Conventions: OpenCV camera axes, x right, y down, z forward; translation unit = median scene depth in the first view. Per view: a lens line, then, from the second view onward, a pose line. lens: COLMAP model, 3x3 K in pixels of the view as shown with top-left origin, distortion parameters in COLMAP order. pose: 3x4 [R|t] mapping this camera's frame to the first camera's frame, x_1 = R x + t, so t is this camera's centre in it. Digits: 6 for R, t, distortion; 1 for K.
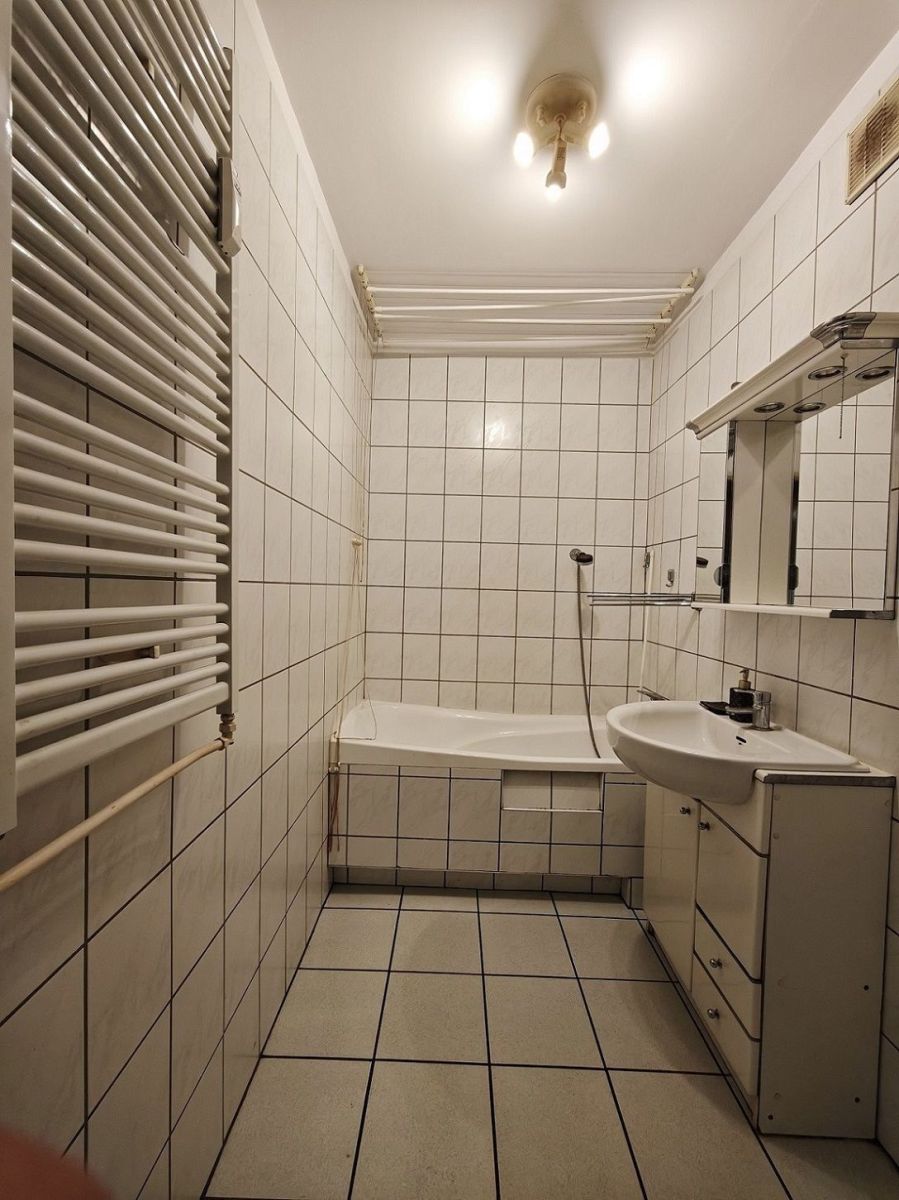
lens RADIAL K [[491.3, 0, 449.0], [0, 491.3, 601.2], [0, 0, 1]] dist [0.005287, -0.001332]
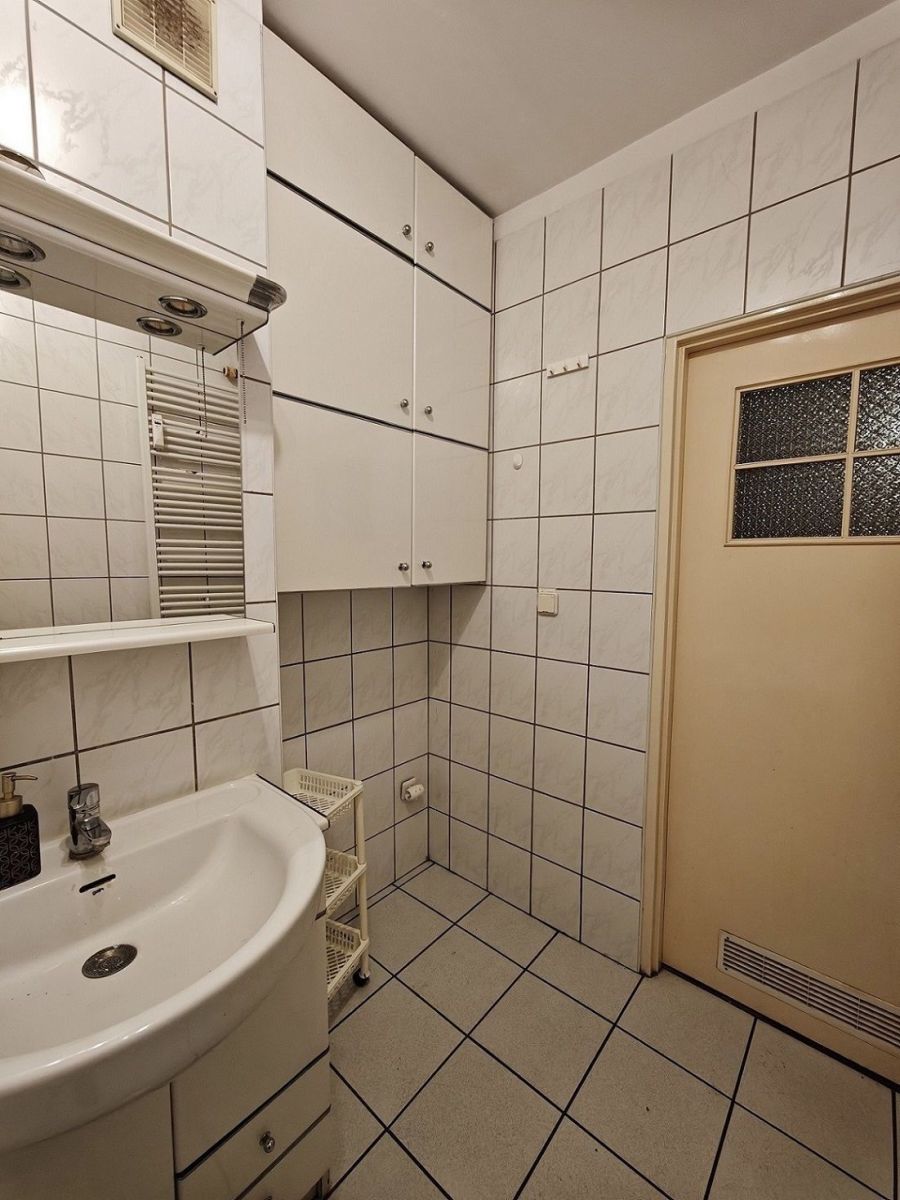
lens RADIAL K [[491.3, 0, 459.8], [0, 491.3, 601.2], [0, 0, 1]] dist [0.005287, -0.001332]
pose [[-0.763334, -0.083197, 0.640624, -0.032932], [-0.007481, 0.992744, 0.120012, -0.075982], [-0.645960, 0.086817, -0.758418, 0.839664]]
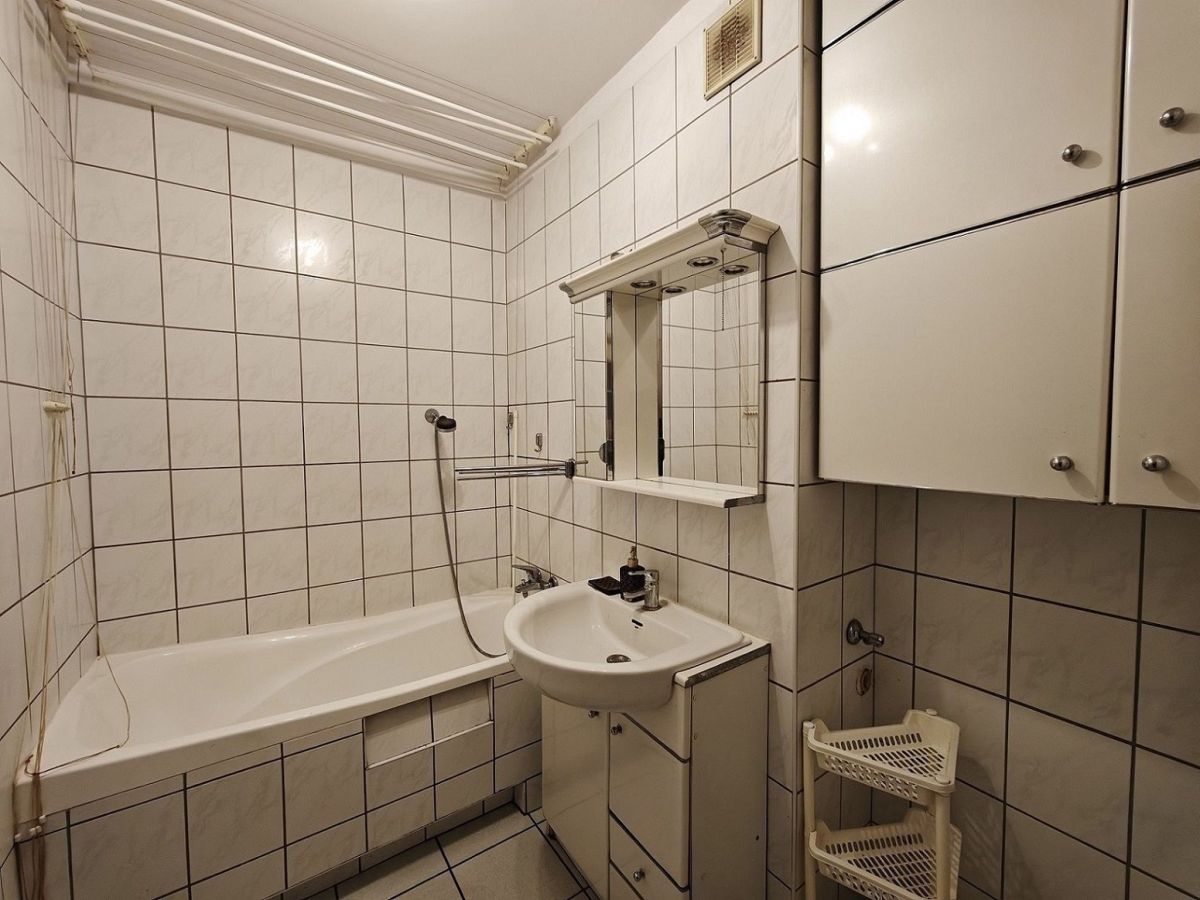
lens RADIAL K [[491.3, 0, 595.7], [0, 491.3, 448.1], [0, 0, 1]] dist [0.005287, -0.001332]
pose [[0.809979, -0.060180, 0.583363, -0.018339], [0.043691, 0.998149, 0.042307, -0.083456], [-0.584829, -0.008780, 0.811109, 0.190372]]
